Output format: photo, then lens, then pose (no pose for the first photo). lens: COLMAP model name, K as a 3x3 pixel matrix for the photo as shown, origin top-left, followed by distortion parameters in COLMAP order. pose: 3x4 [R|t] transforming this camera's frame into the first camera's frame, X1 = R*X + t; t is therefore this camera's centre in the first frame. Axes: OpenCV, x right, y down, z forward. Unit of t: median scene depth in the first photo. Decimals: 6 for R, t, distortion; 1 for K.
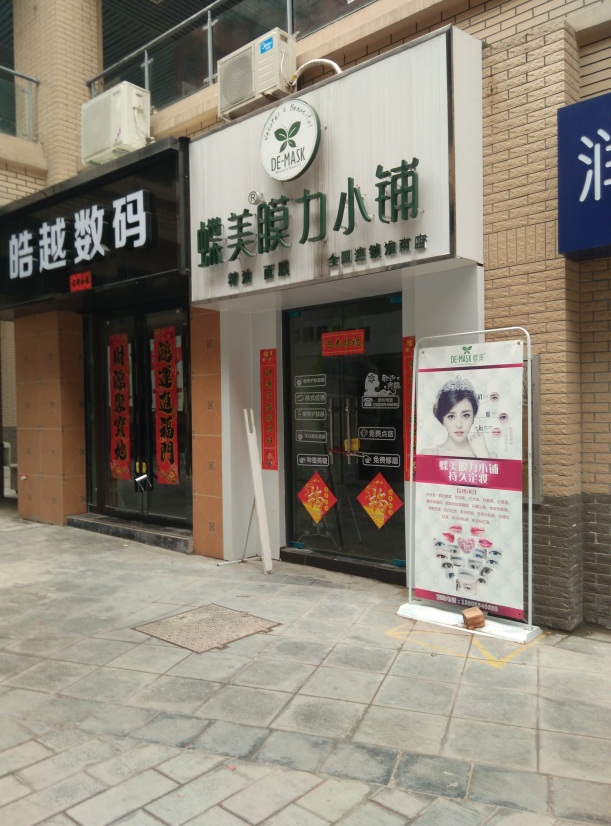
lens RADIAL K [[672.6, 0, 296.2], [0, 672.6, 426.4], [0, 0, 1]] dist [0.116660, -0.180449]
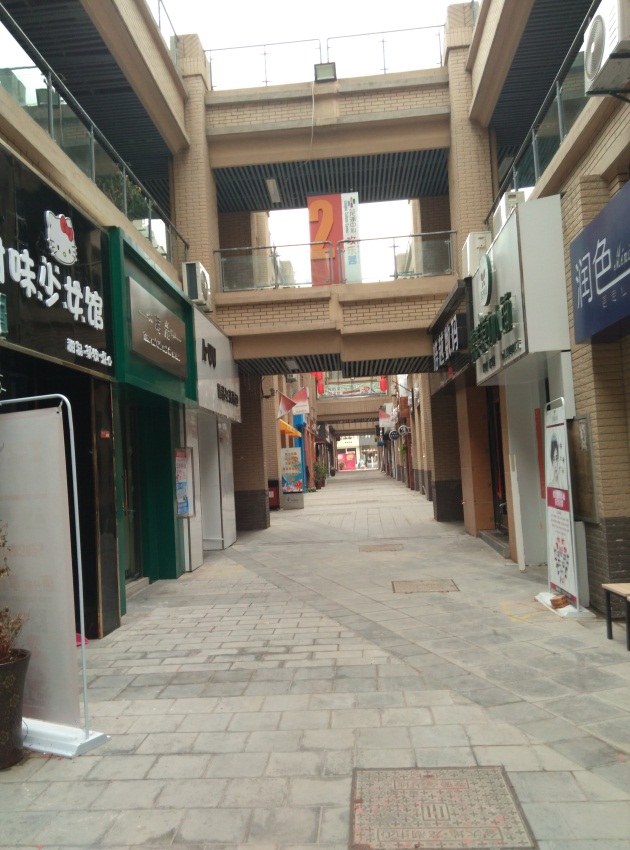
lens RADIAL K [[692.1, 0, 305.4], [0, 692.1, 438.8], [0, 0, 1]] dist [0.116660, -0.180449]
pose [[0.607646, -0.050036, -0.792630, 1.496696], [0.025808, 0.998730, -0.043262, -0.011667], [0.793788, 0.005831, 0.608166, -0.420416]]
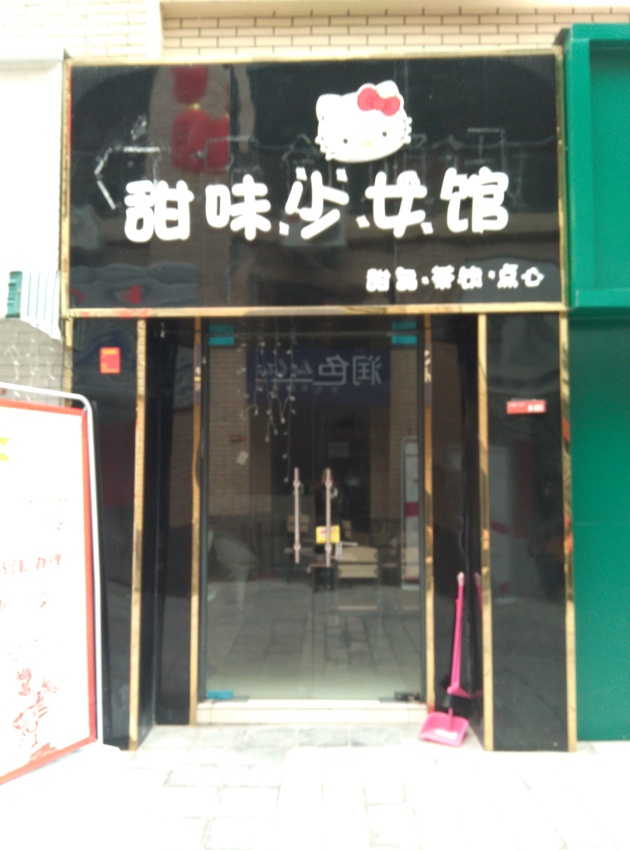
lens RADIAL K [[692.1, 0, 305.4], [0, 692.1, 438.8], [0, 0, 1]] dist [0.116660, -0.180449]
pose [[-0.757727, -0.015670, -0.652384, 0.595380], [-0.000367, 0.999722, -0.023587, -0.045750], [0.652572, -0.017633, -0.757522, 0.977823]]
